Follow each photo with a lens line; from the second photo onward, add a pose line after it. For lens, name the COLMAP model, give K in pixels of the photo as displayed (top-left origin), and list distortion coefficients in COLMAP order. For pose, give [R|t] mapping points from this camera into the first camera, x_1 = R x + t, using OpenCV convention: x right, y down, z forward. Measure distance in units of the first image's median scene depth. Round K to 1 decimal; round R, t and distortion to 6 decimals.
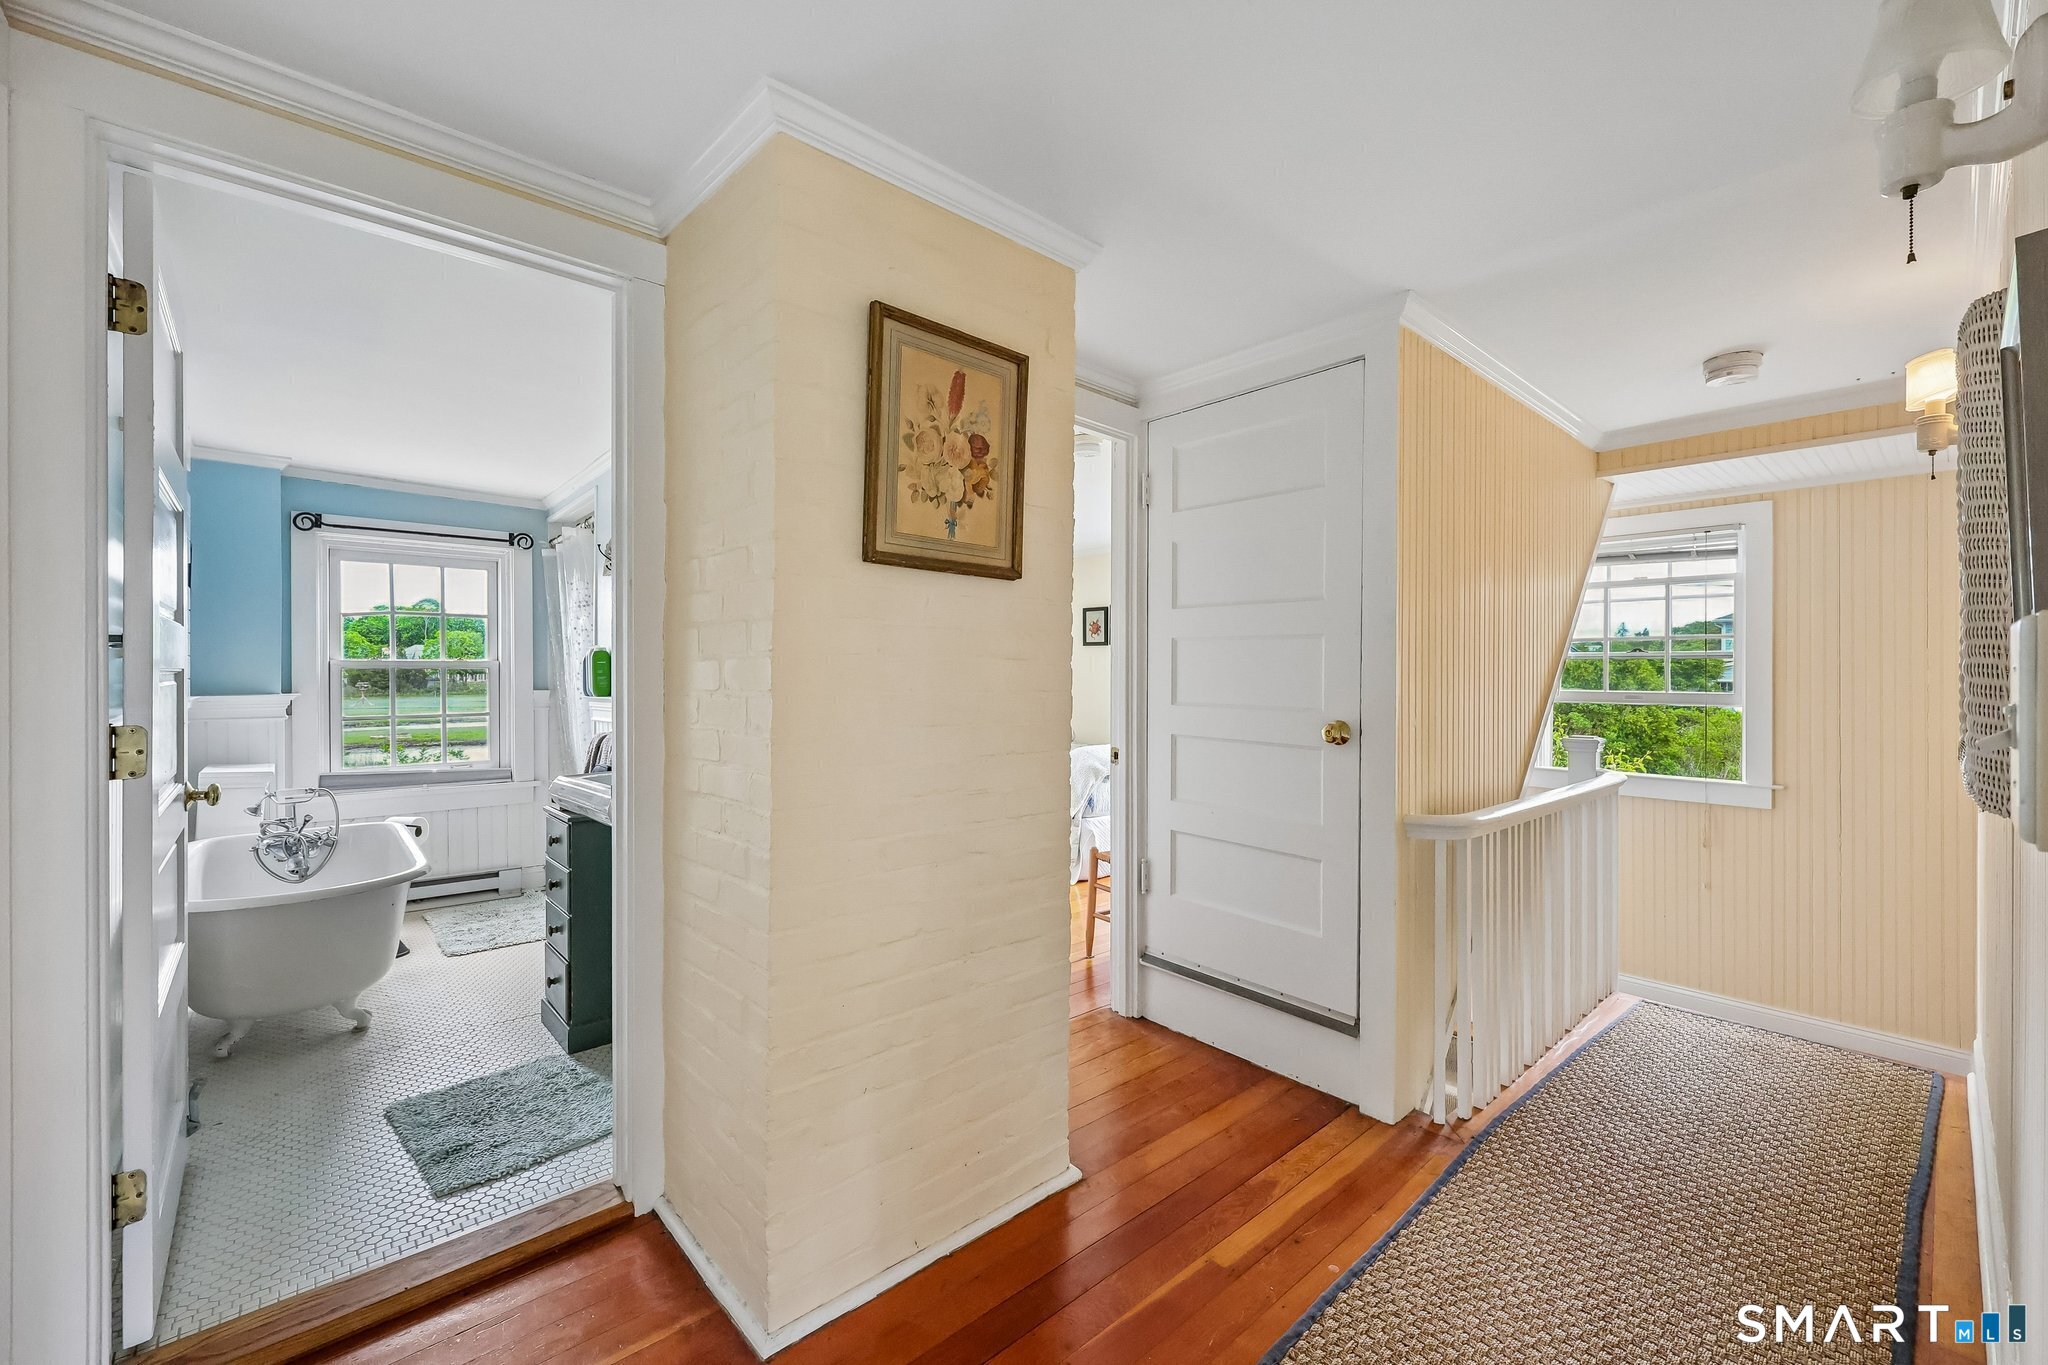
lens RADIAL K [[828.2, 0, 1024.2], [0, 828.2, 679.9], [0, 0, 1]] dist [0.004242, -0.000371]
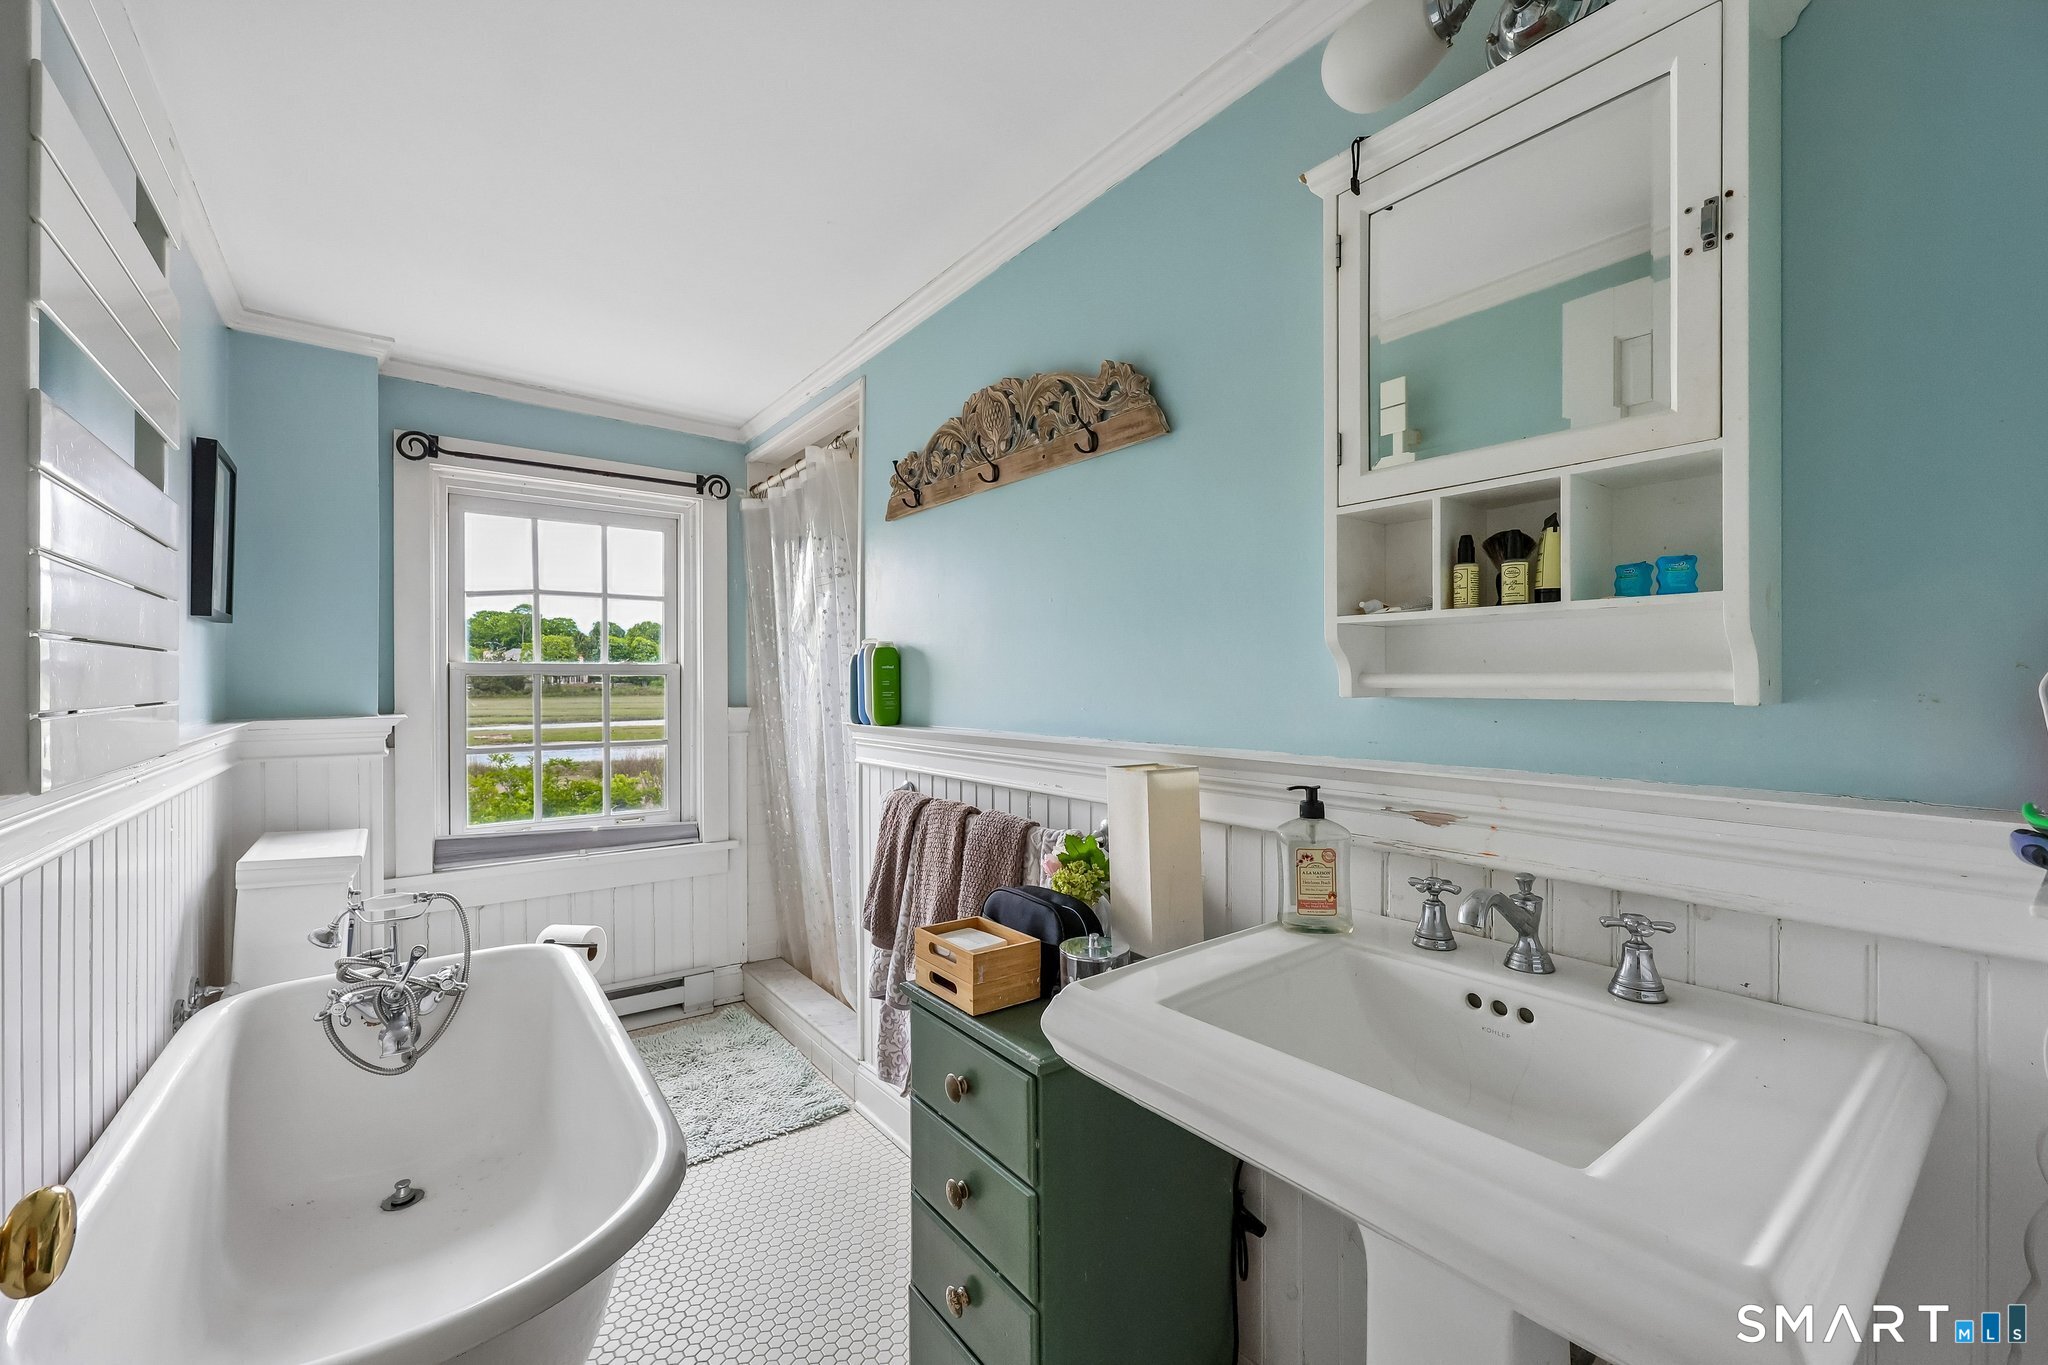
lens RADIAL K [[828.2, 0, 1024.5], [0, 828.2, 681.0], [0, 0, 1]] dist [0.004242, -0.000371]
pose [[0.996891, 0.001133, -0.078785, -0.322992], [-0.001259, 0.999998, -0.001556, -0.009034], [0.078783, 0.001650, 0.996890, 0.372738]]
